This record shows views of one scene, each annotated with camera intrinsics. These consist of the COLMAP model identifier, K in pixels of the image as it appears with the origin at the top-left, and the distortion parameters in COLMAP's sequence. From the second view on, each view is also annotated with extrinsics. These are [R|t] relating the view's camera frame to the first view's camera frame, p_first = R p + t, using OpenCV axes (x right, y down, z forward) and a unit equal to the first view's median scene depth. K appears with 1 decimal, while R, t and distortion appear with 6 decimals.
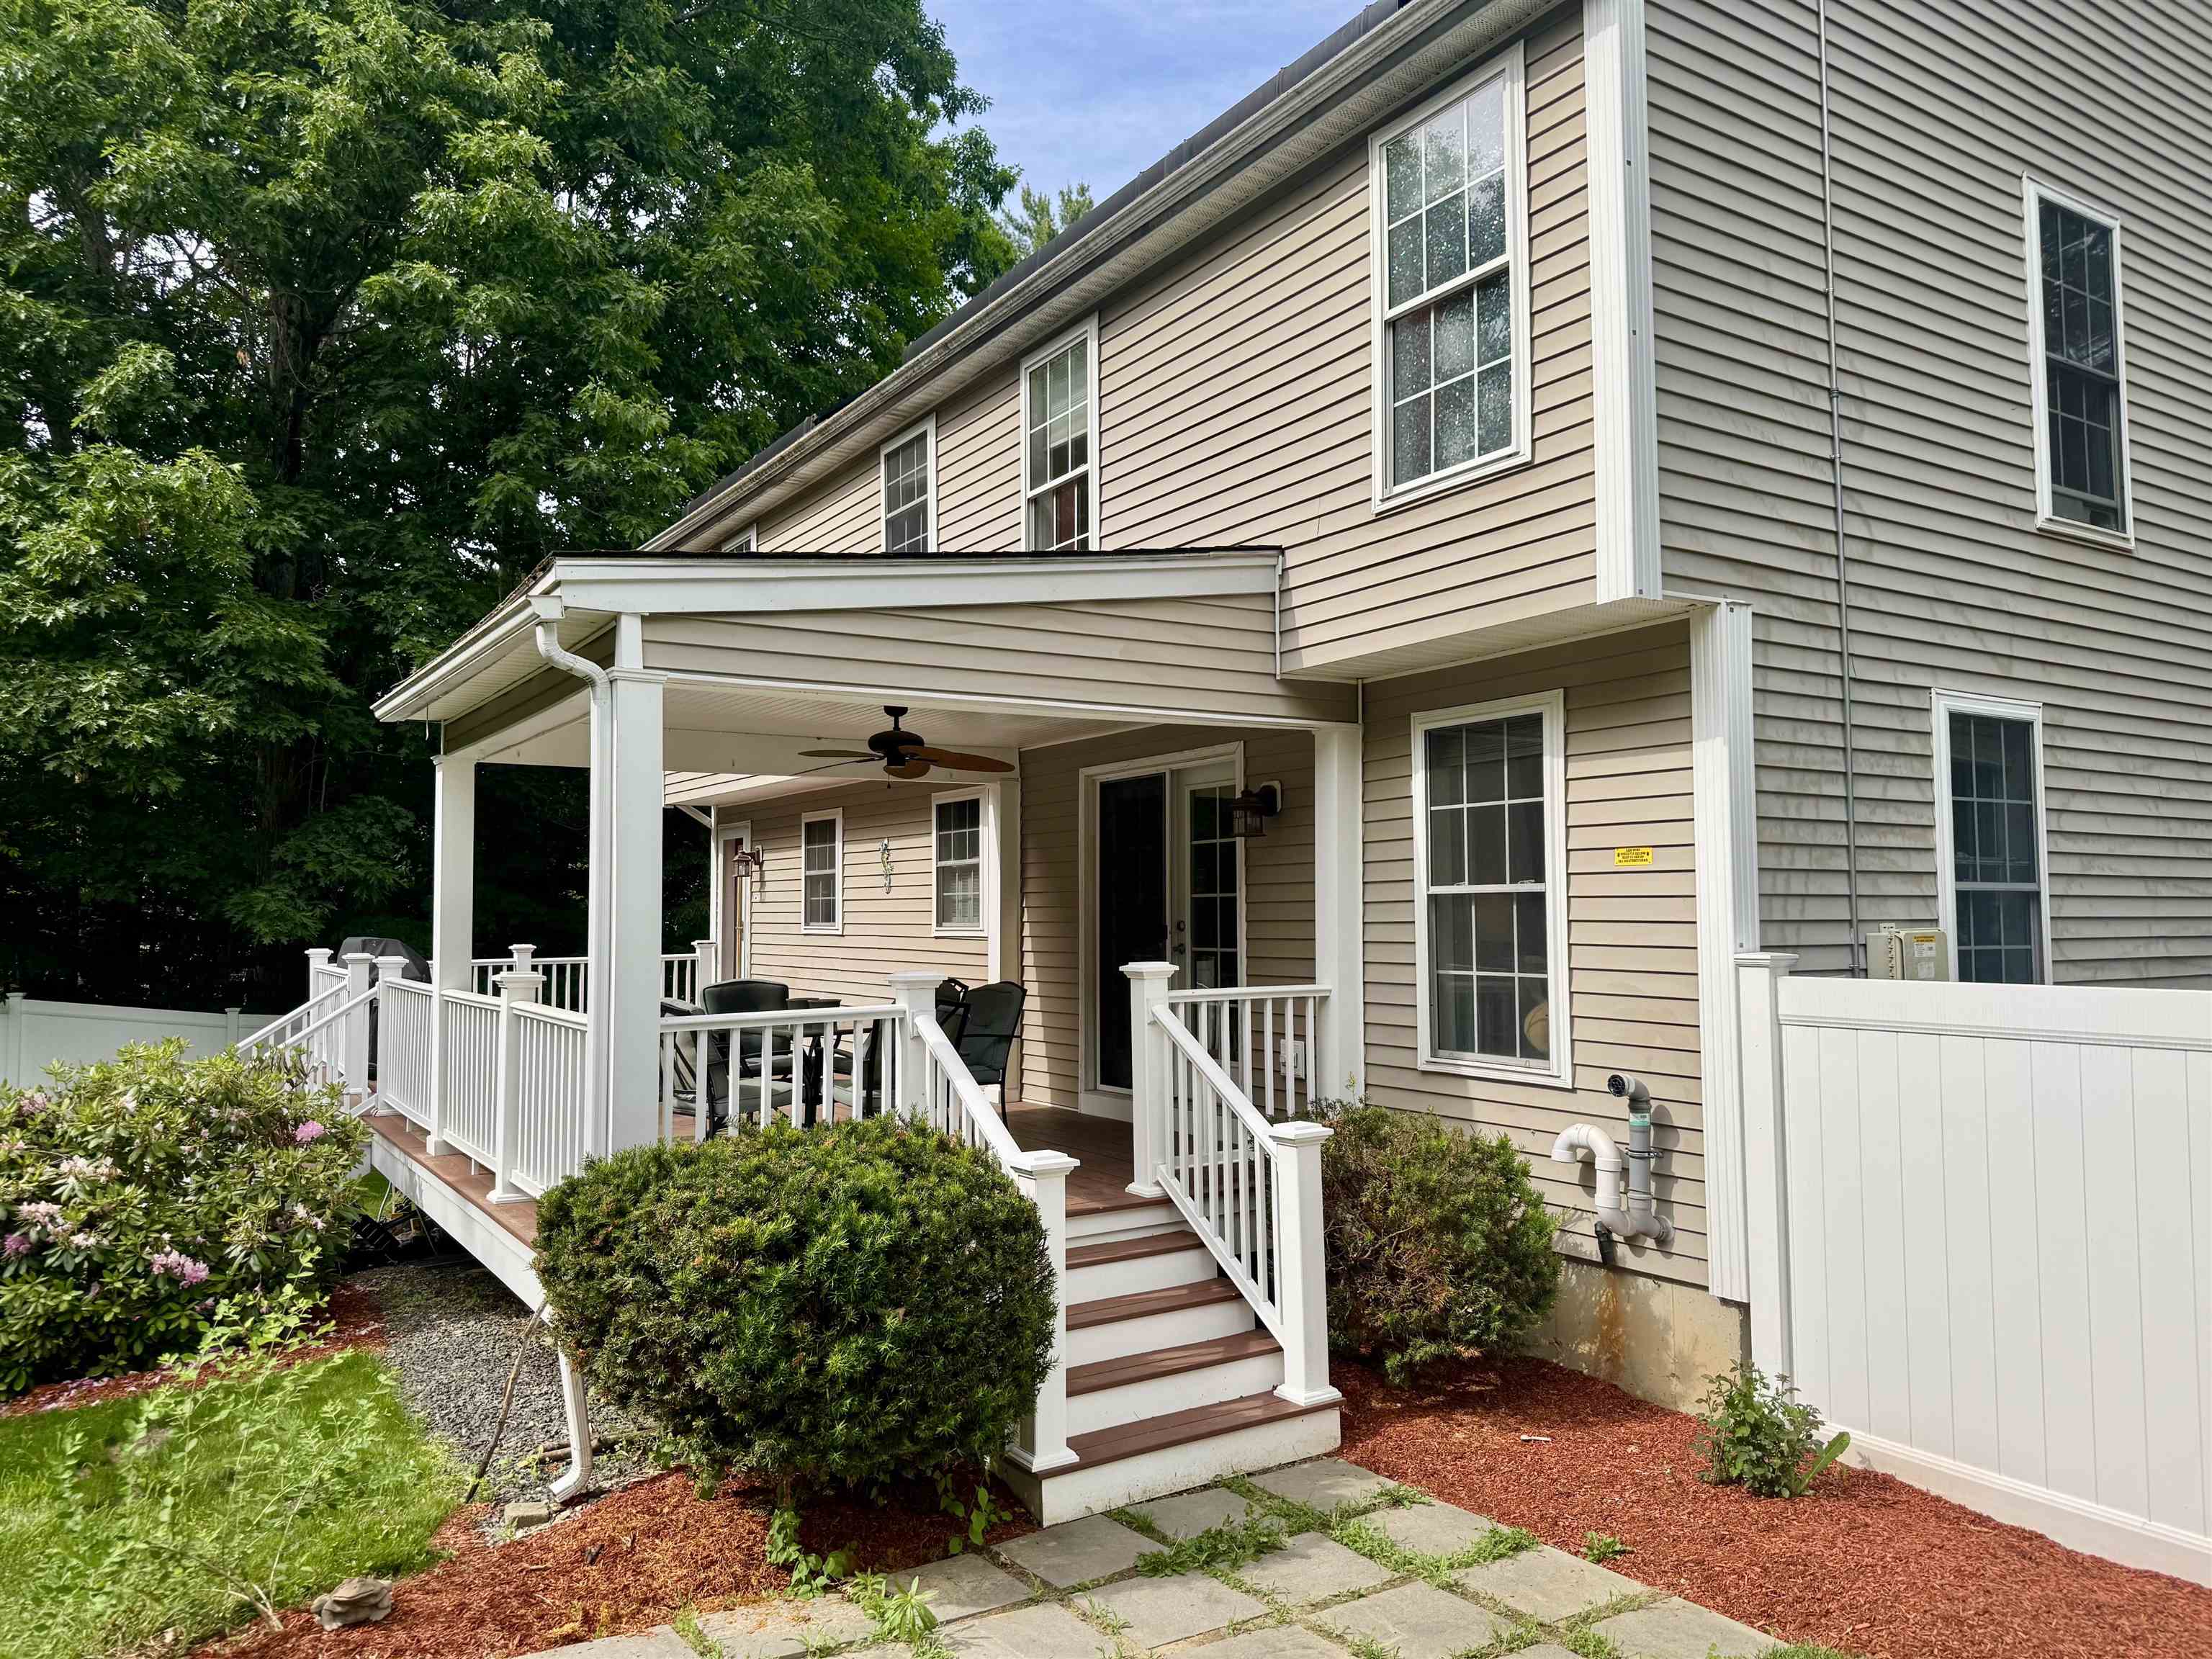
lens RADIAL K [[1518.9, 0, 1106.0], [0, 1518.9, 829.5], [0, 0, 1]] dist [0.077924, 0.000226]
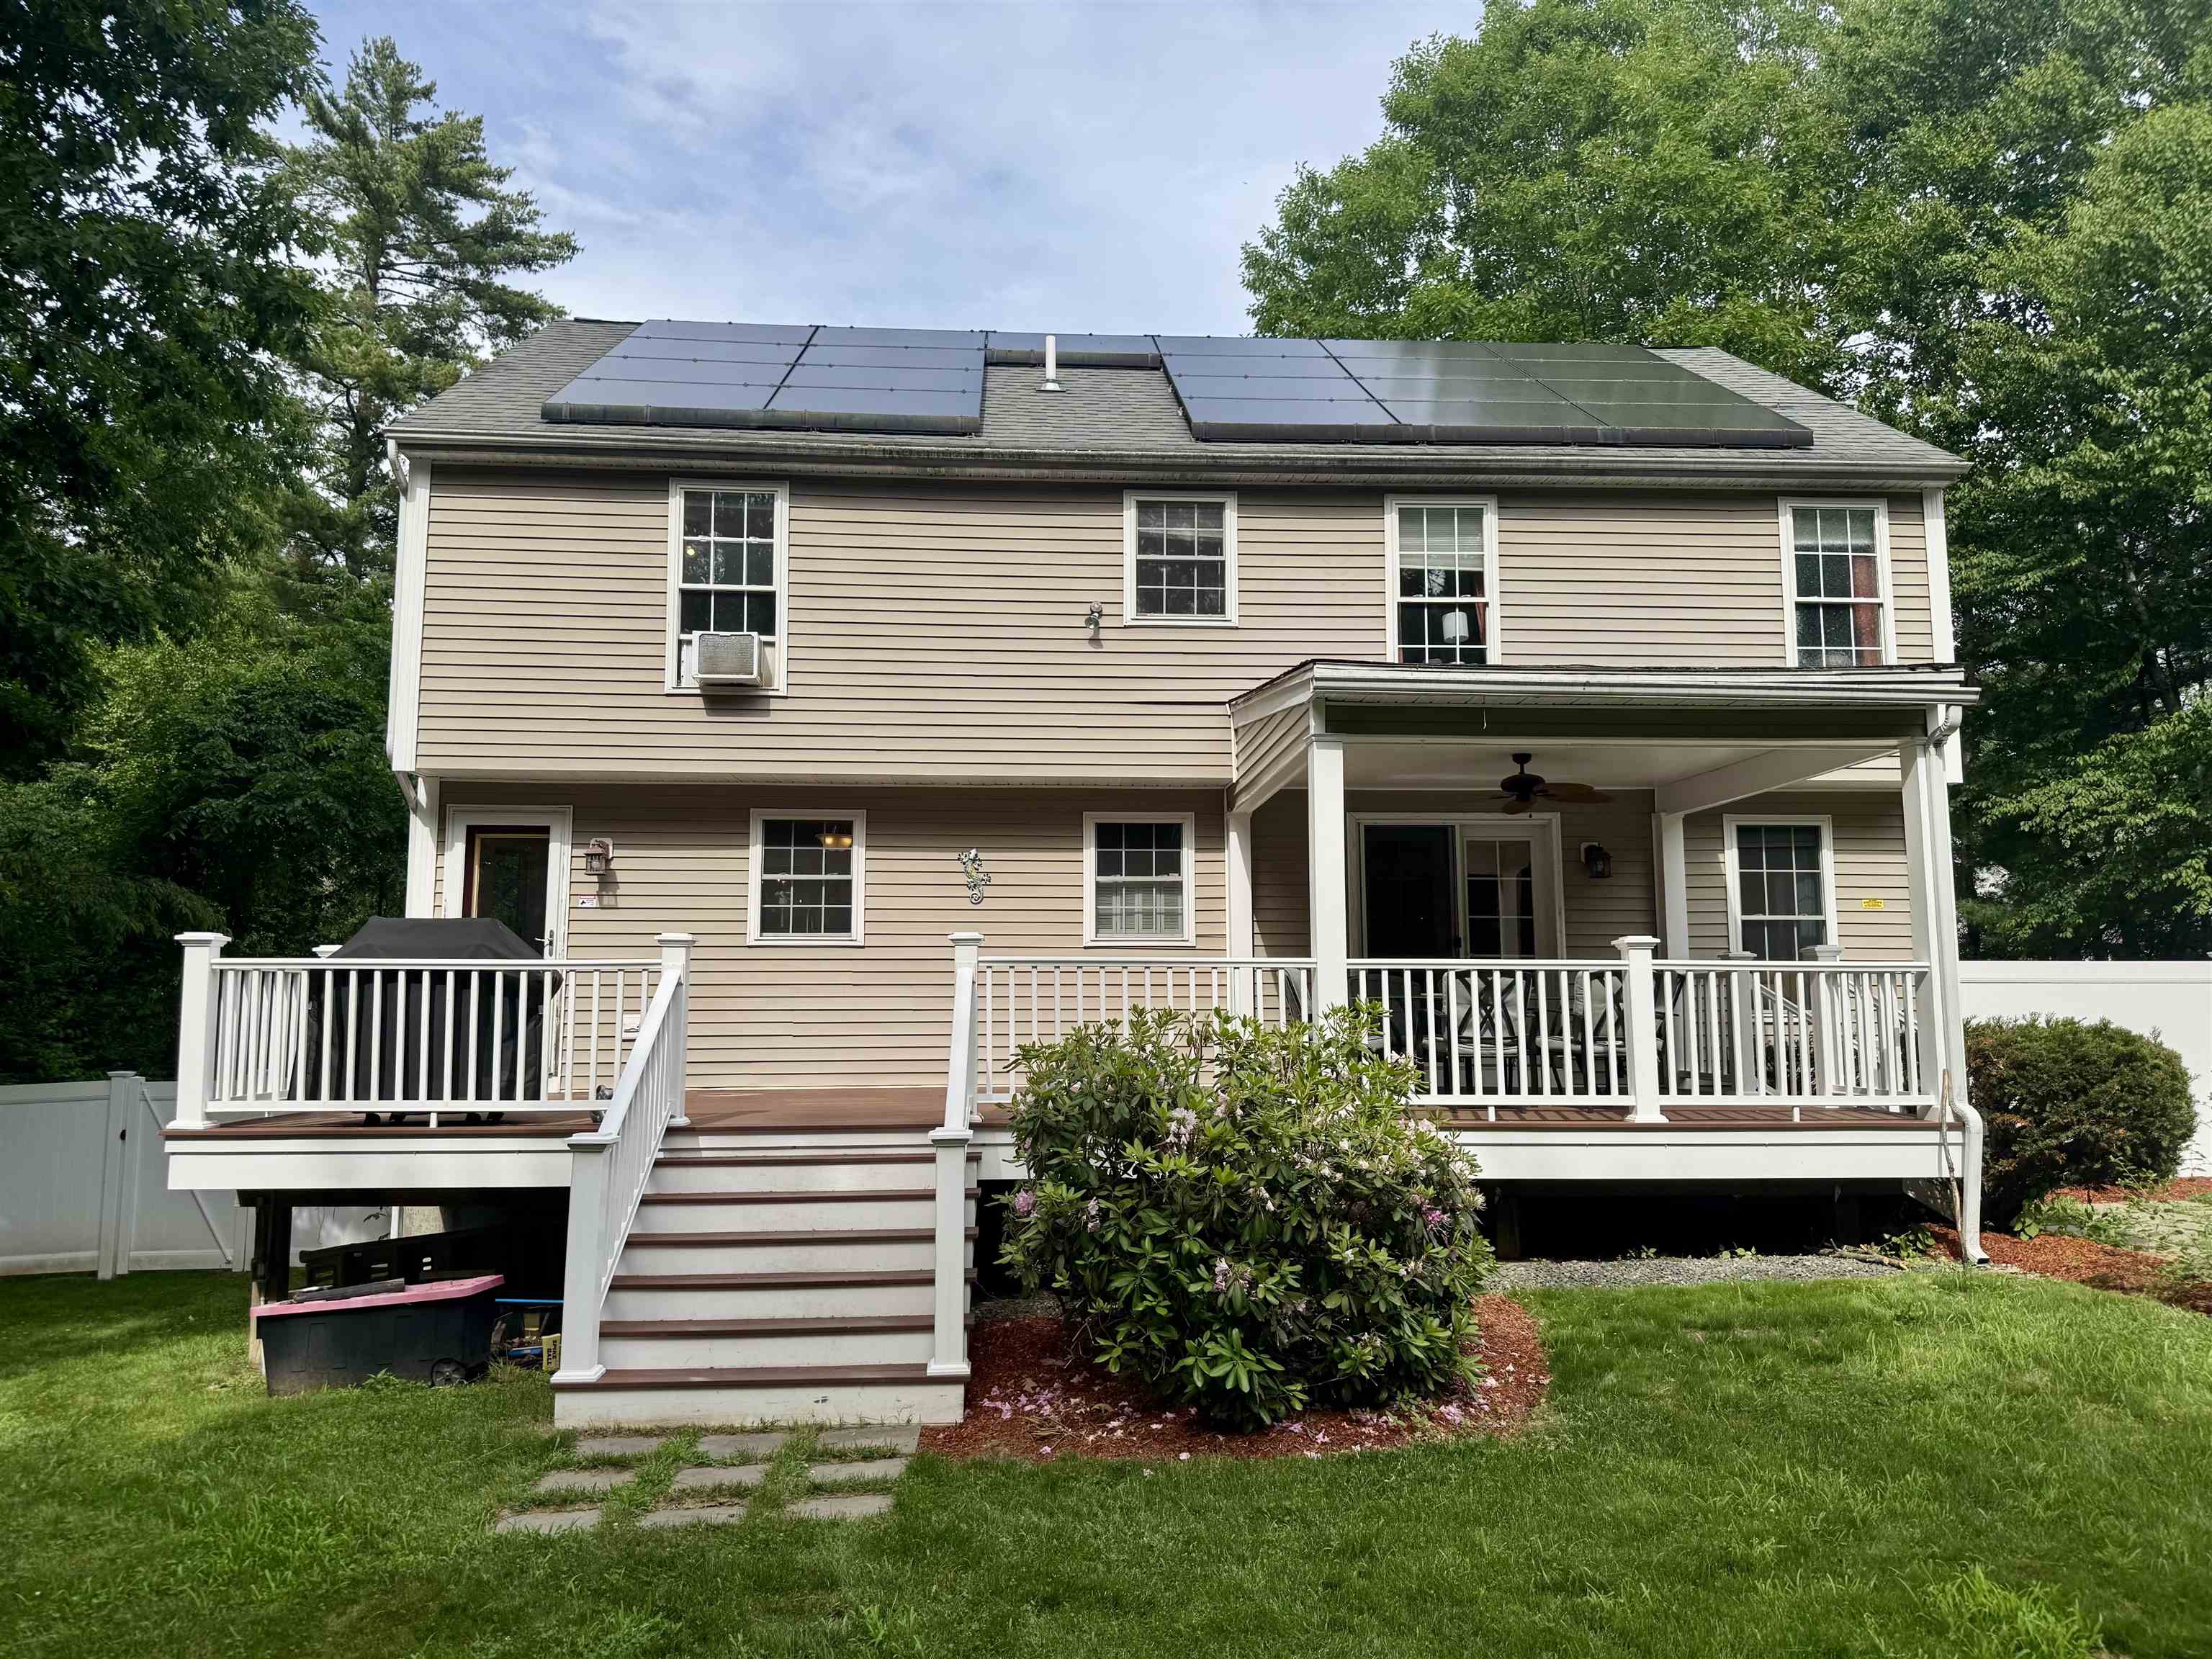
lens RADIAL K [[1518.9, 0, 1106.0], [0, 1518.9, 829.5], [0, 0, 1]] dist [0.077924, 0.000226]
pose [[0.484438, 0.100831, 0.868995, -1.442867], [-0.052351, 0.994897, -0.086256, 0.111676], [-0.873258, -0.003707, 0.487244, 0.666691]]
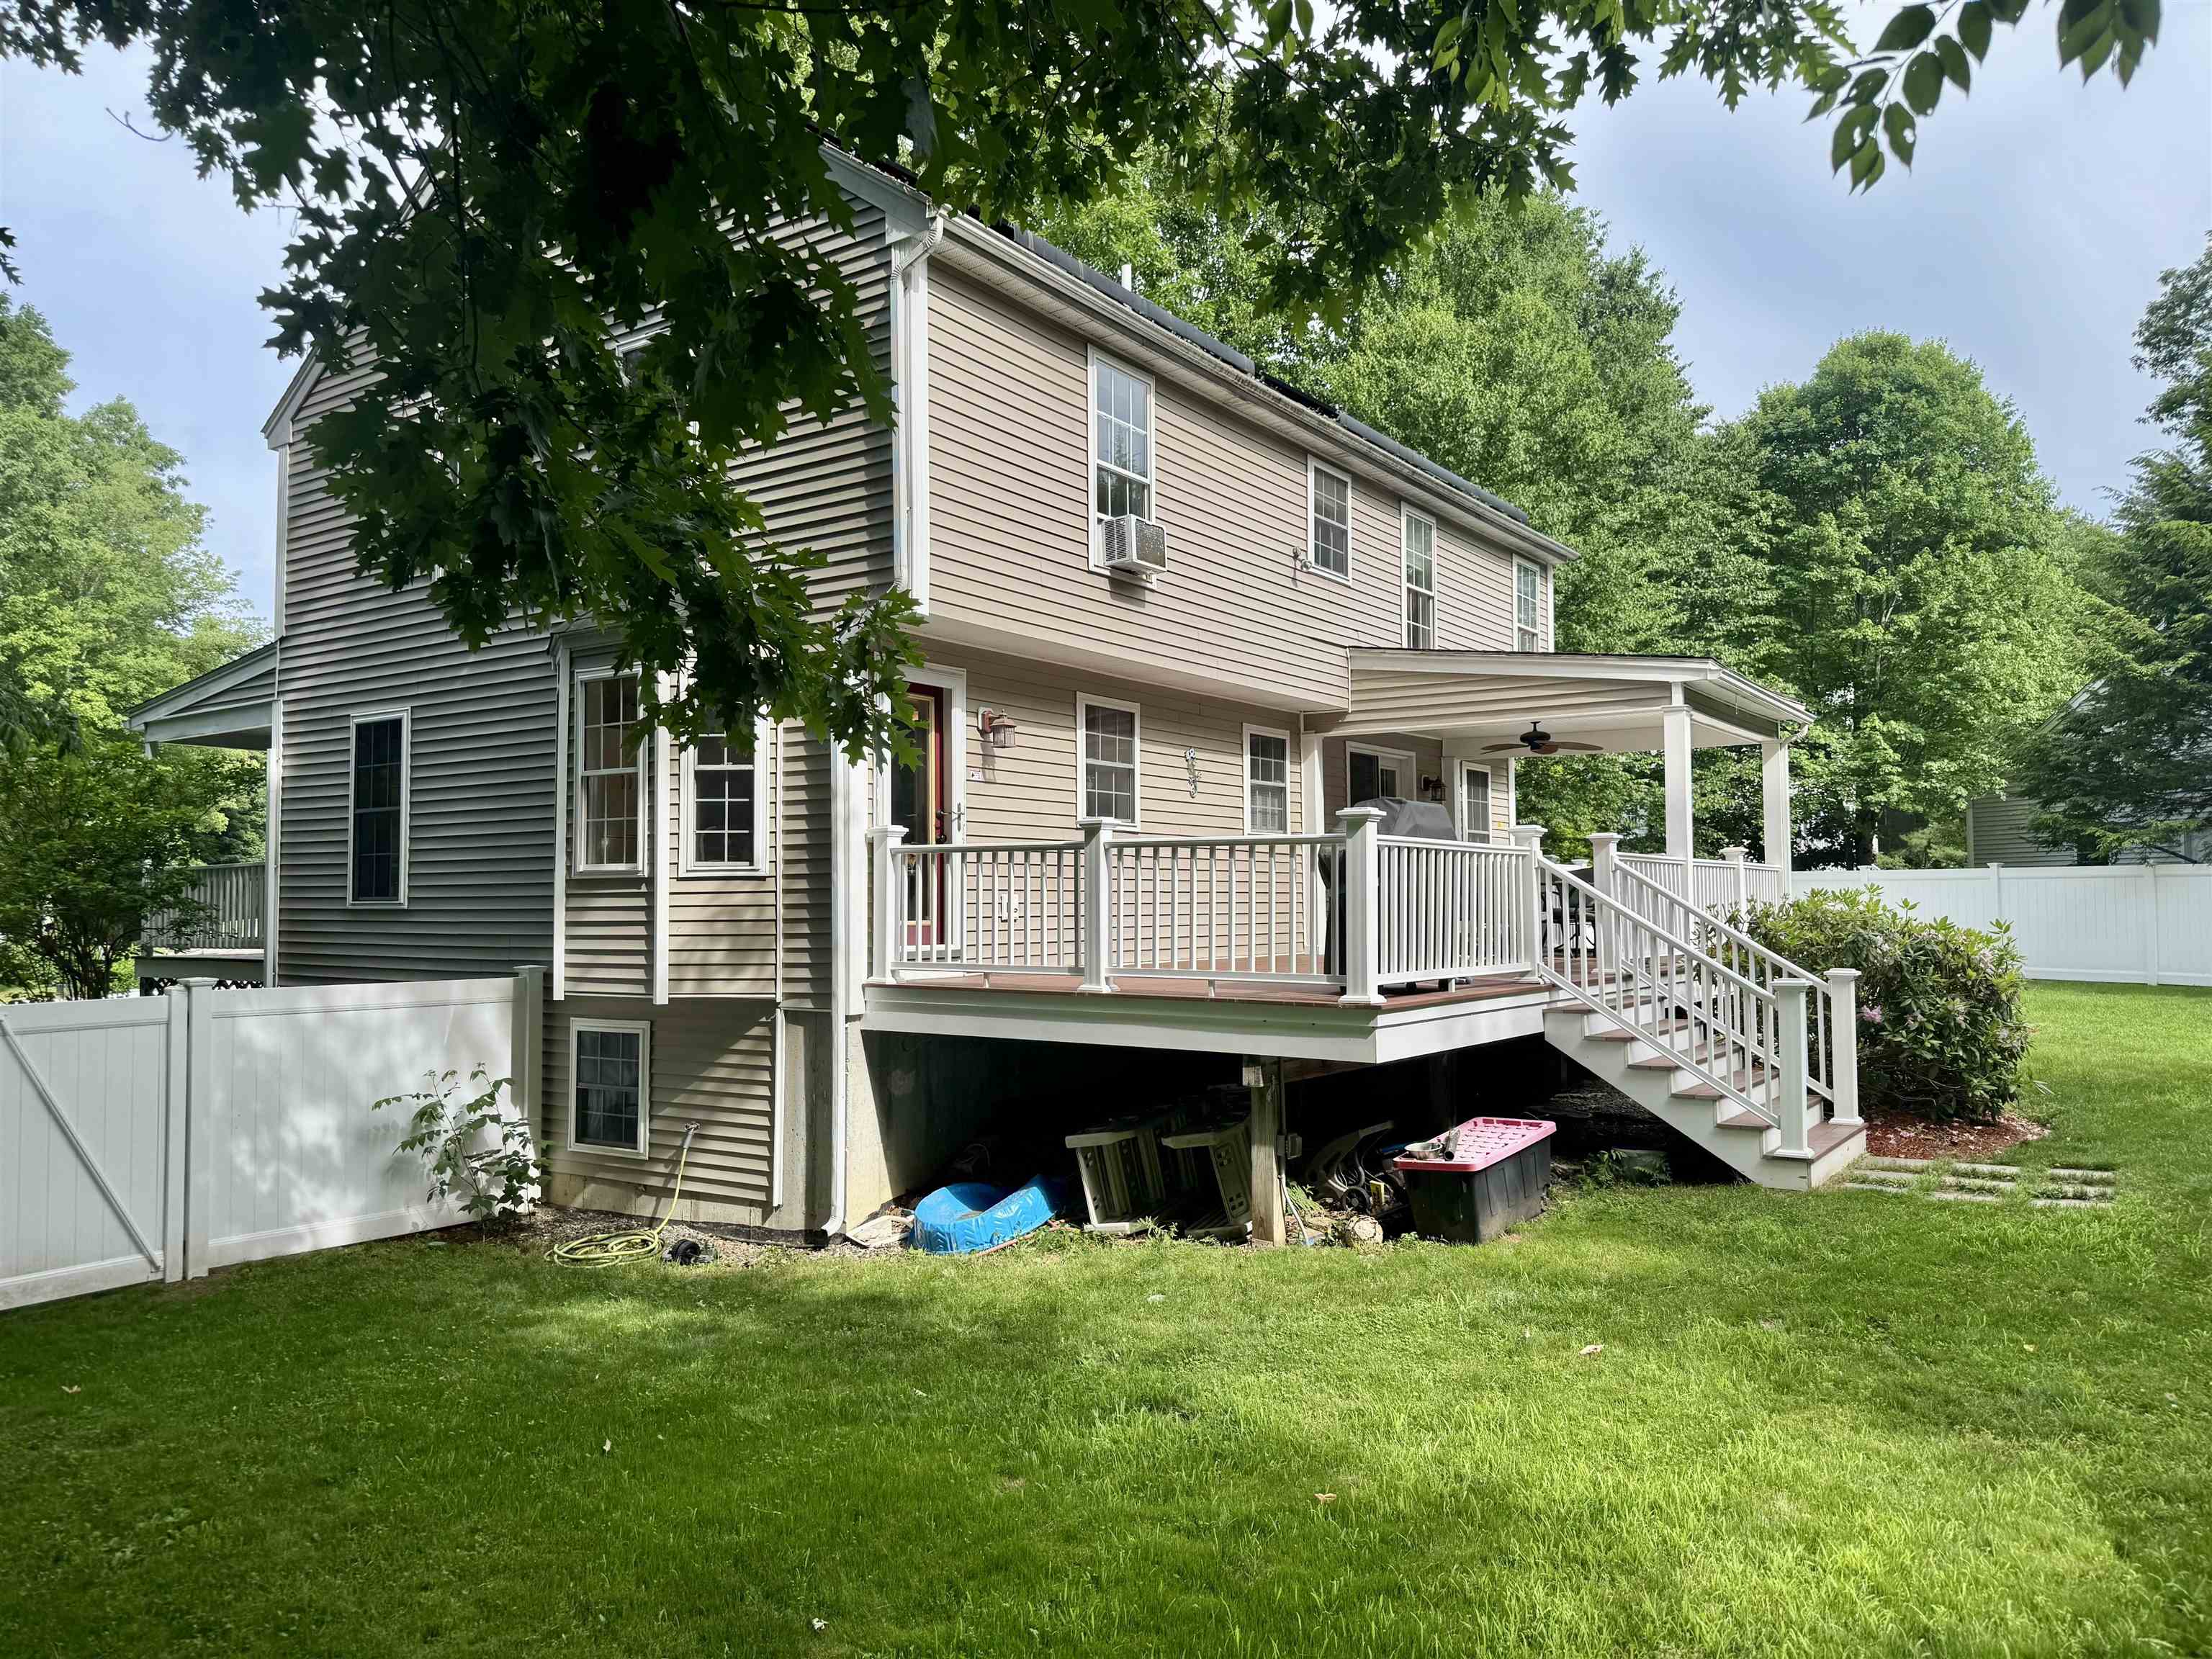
lens RADIAL K [[1518.9, 0, 1106.0], [0, 1518.9, 829.5], [0, 0, 1]] dist [0.077924, 0.000226]
pose [[-0.369542, 0.050455, 0.927843, -1.697206], [-0.049253, 0.996057, -0.073781, 0.220428], [-0.927908, -0.072964, -0.365600, 2.154220]]
